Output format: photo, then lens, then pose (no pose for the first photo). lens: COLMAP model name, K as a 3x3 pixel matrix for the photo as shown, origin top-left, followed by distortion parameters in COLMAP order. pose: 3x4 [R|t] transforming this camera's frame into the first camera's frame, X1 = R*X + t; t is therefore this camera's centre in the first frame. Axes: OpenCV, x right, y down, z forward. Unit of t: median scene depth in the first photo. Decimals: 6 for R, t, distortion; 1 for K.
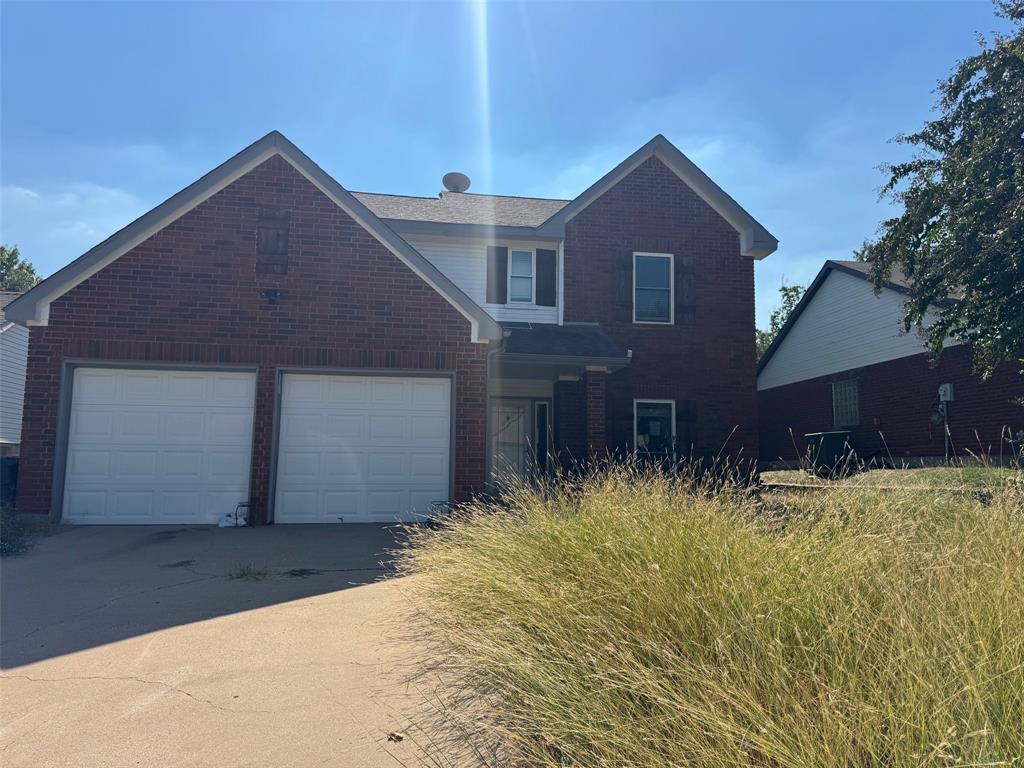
lens RADIAL K [[776.8, 0, 512.0], [0, 776.8, 384.0], [0, 0, 1]] dist [-0.004939, -0.003022]
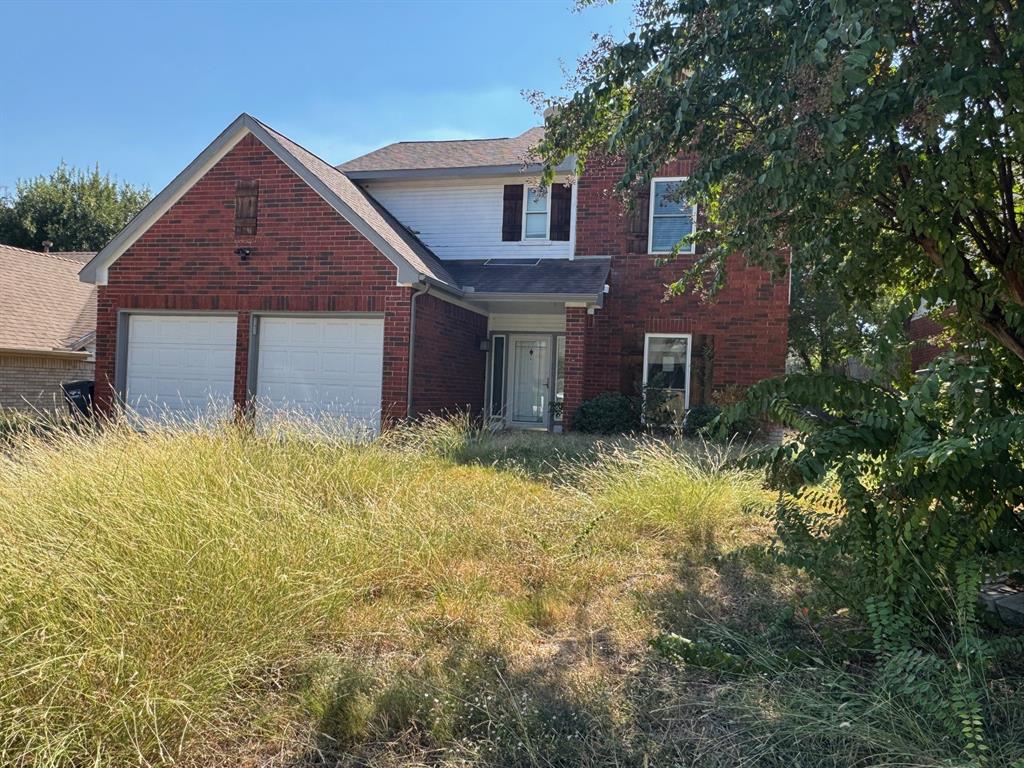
lens RADIAL K [[776.8, 0, 512.0], [0, 776.8, 384.0], [0, 0, 1]] dist [-0.004939, -0.003022]
pose [[0.893468, 0.026356, -0.448353, 0.601401], [0.017920, 0.995390, 0.094224, -0.016650], [0.448769, -0.092221, 0.888877, 0.087665]]
